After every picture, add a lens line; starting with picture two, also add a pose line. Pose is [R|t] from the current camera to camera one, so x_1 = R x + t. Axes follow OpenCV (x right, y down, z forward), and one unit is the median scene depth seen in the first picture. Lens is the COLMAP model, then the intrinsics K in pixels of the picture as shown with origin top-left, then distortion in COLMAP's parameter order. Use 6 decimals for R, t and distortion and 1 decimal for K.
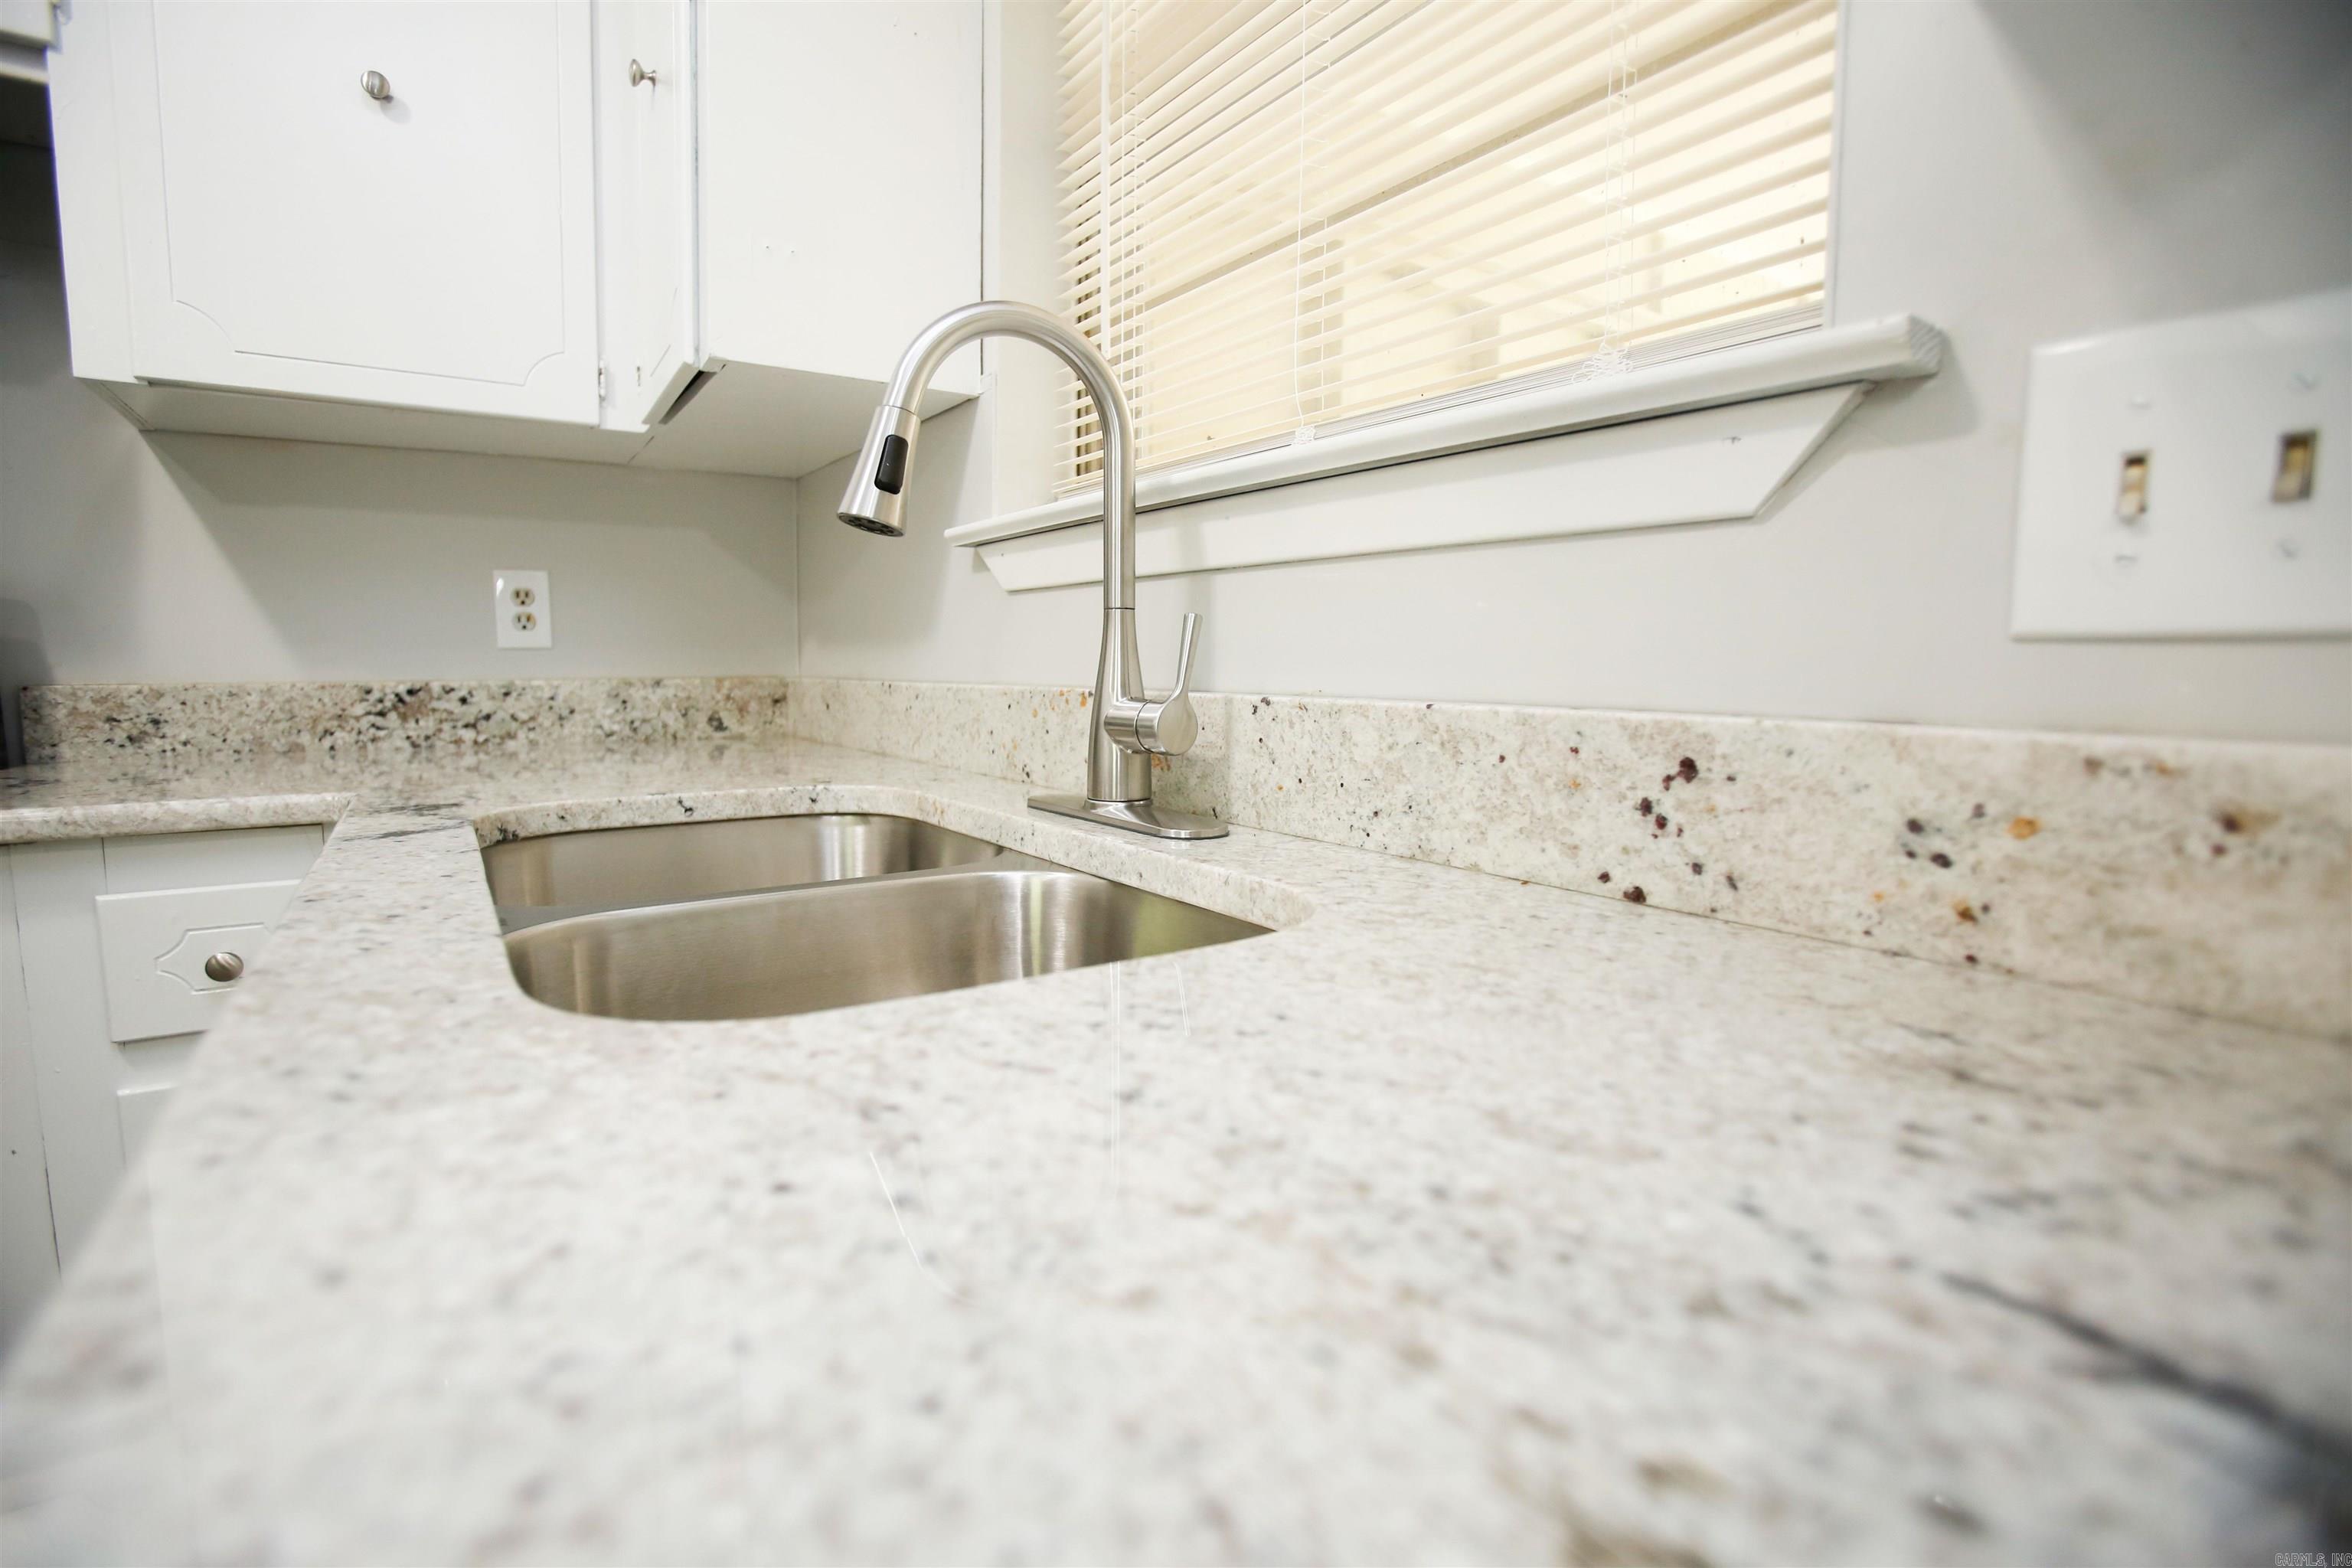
lens RADIAL K [[1125.2, 0, 1171.8], [0, 1125.2, 746.2], [0, 0, 1]] dist [-0.038705, 0.000207]
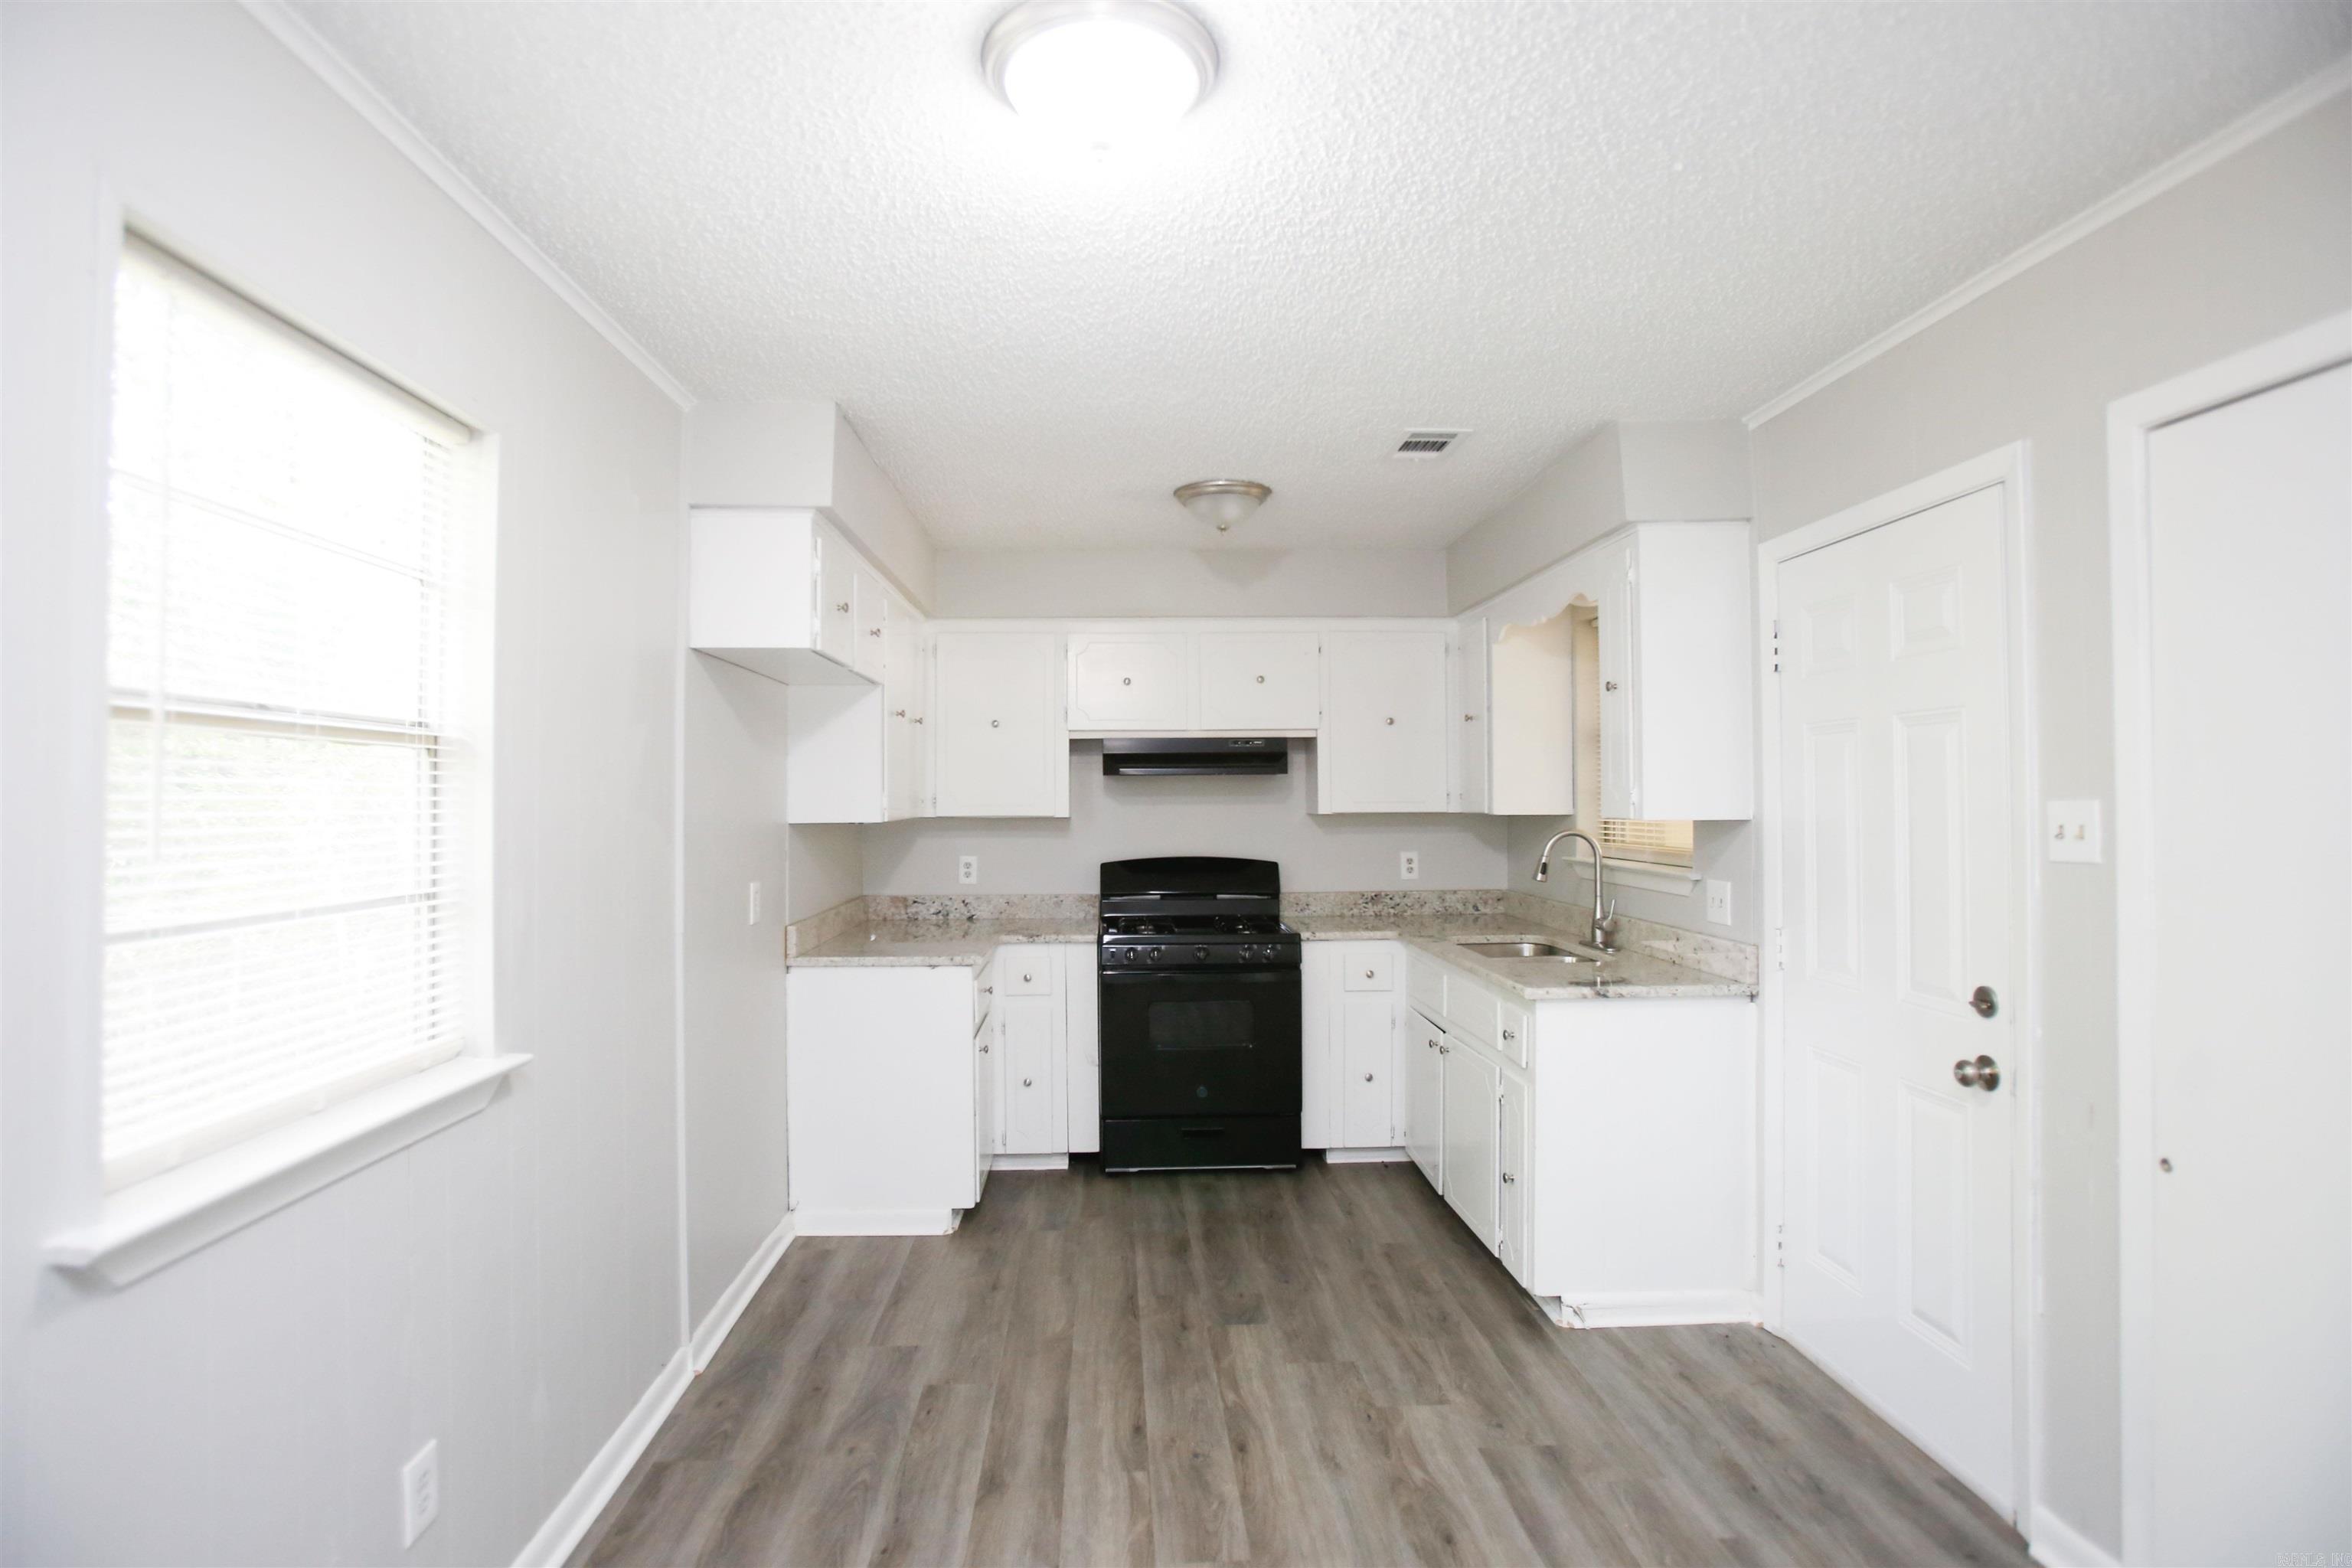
lens RADIAL K [[1251.8, 0, 1176.0], [0, 1251.8, 784.0], [0, 0, 1]] dist [0.000915, 0.000093]
pose [[0.858397, -0.012609, -0.512831, 0.823397], [-0.030814, 0.996625, -0.076082, -0.111572], [0.512060, 0.081111, 0.855112, -3.151385]]
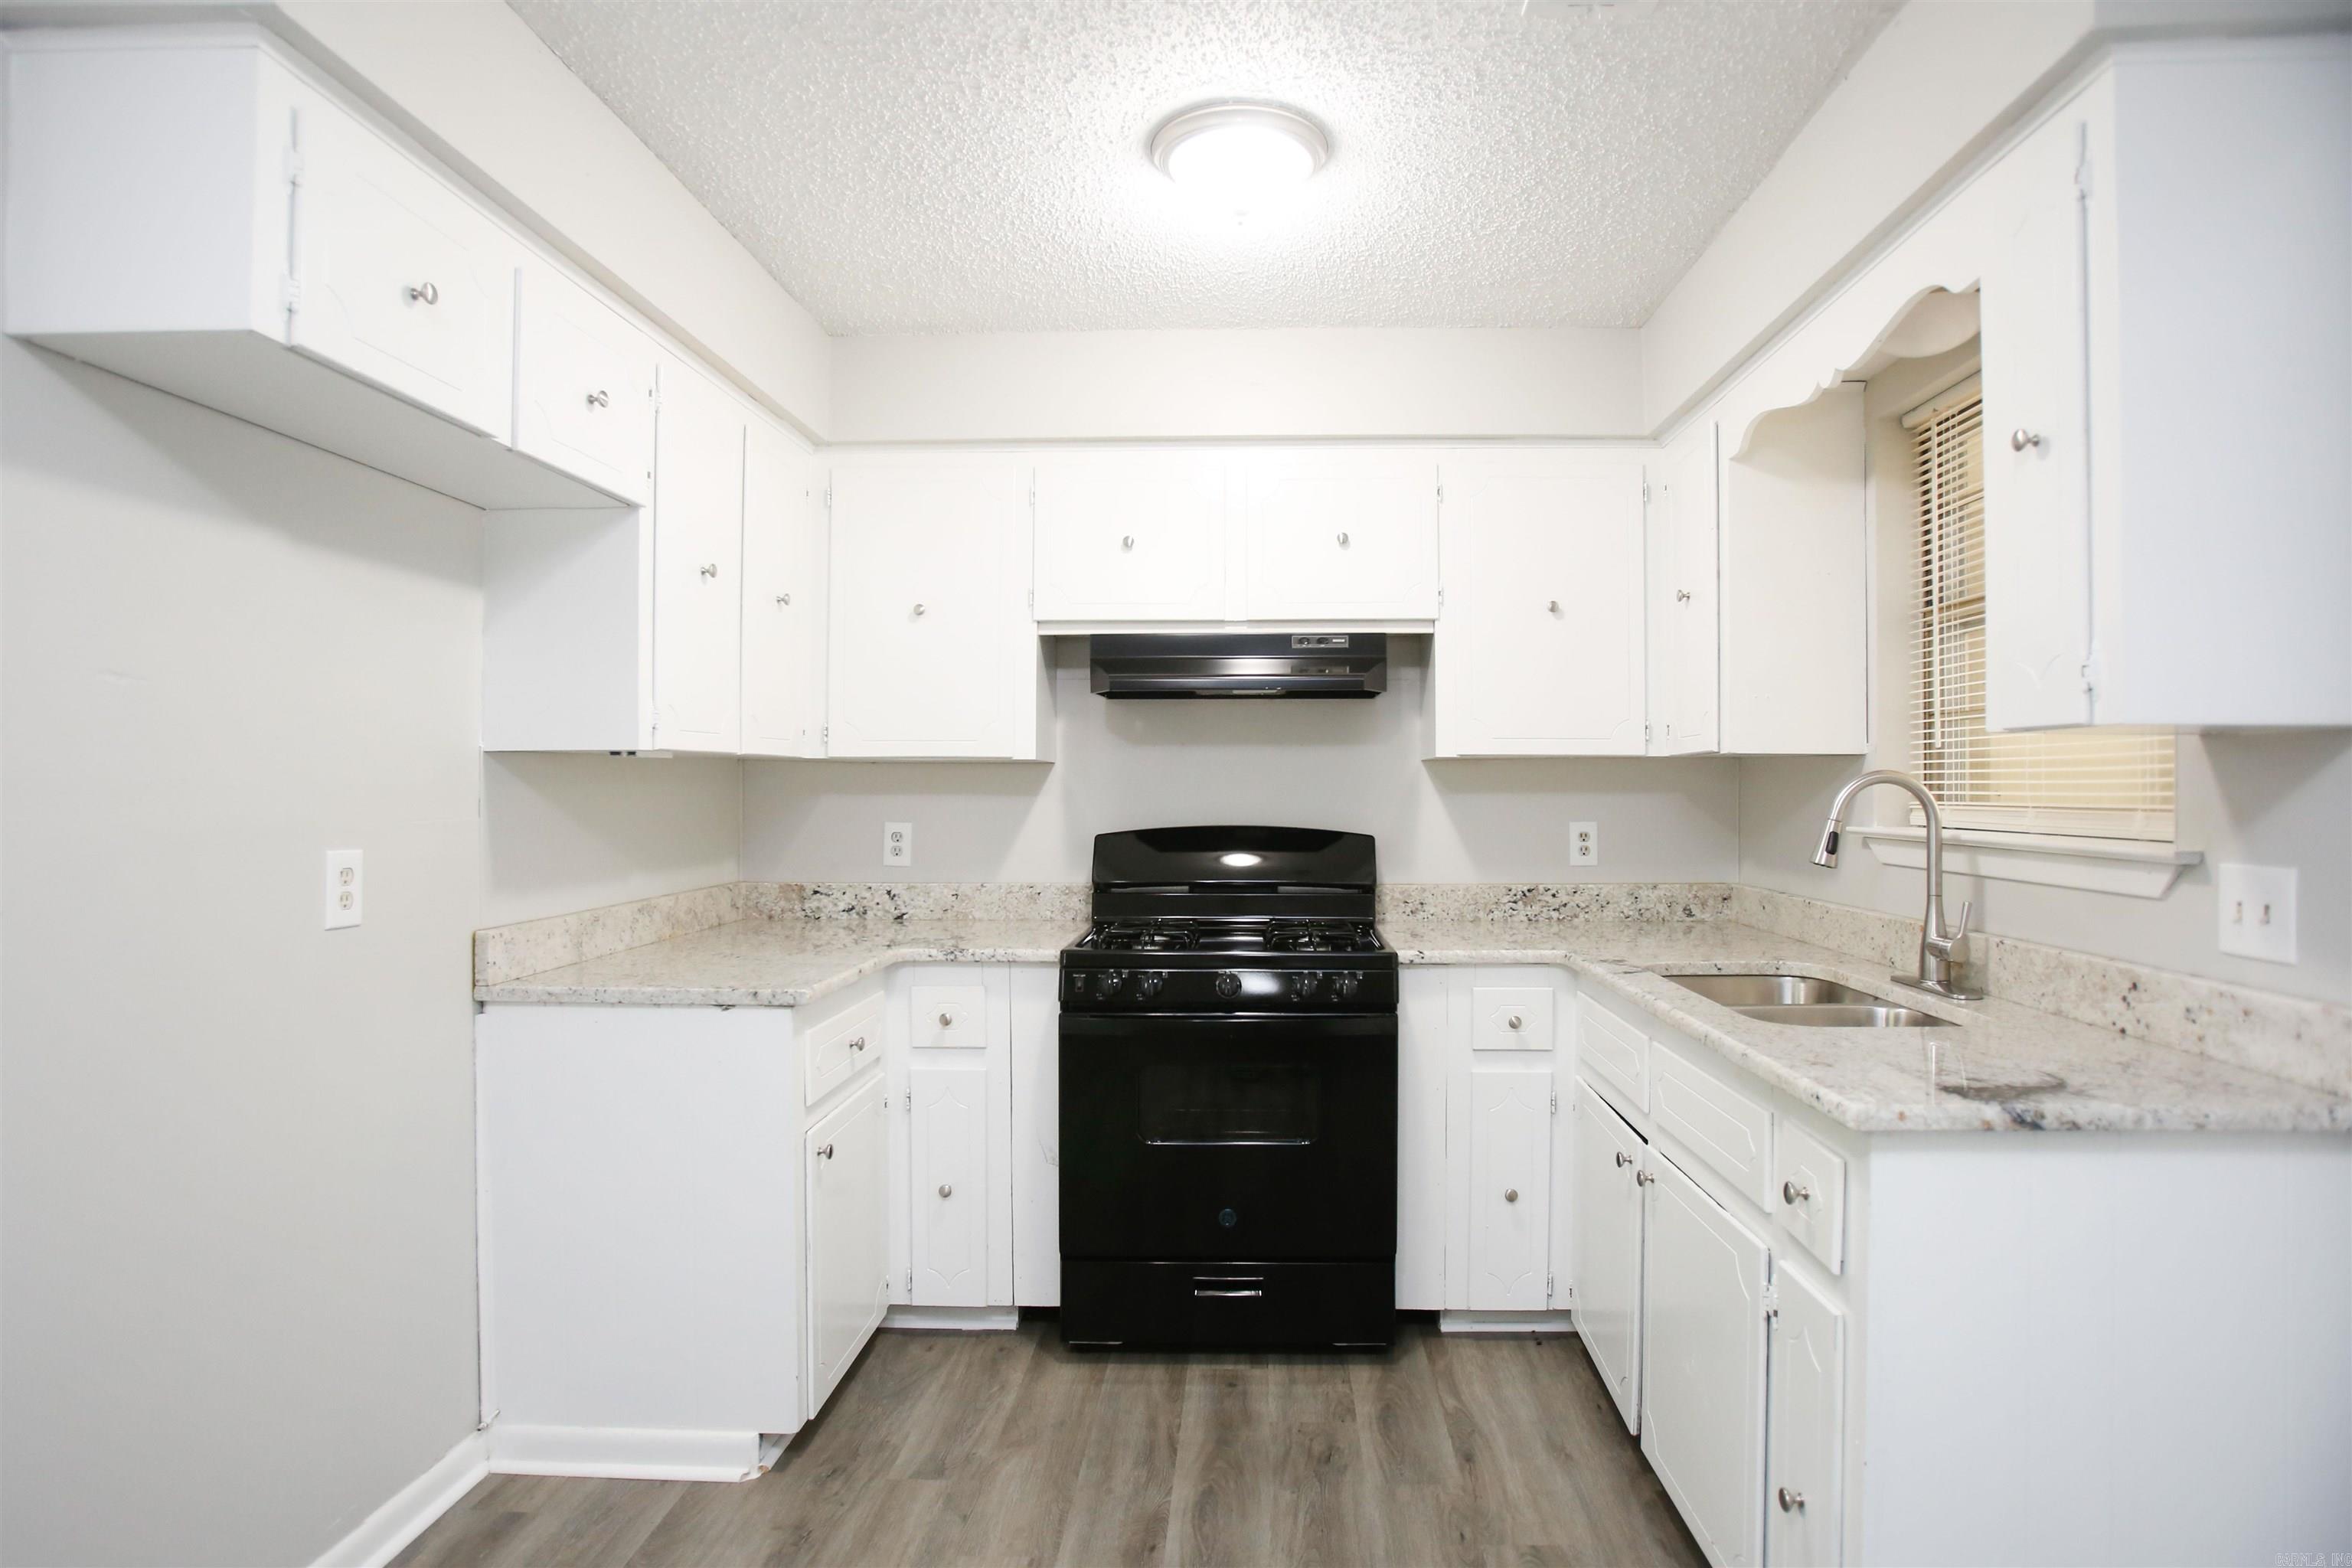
lens RADIAL K [[1324.7, 0, 1258.8], [0, 1324.7, 785.4], [0, 0, 1]] dist [-0.019591, 0.000586]
pose [[0.828803, -0.000793, -0.559540, 0.256931], [-0.041240, 0.997193, -0.062498, -0.100725], [0.558018, 0.074874, 0.826444, -1.630603]]
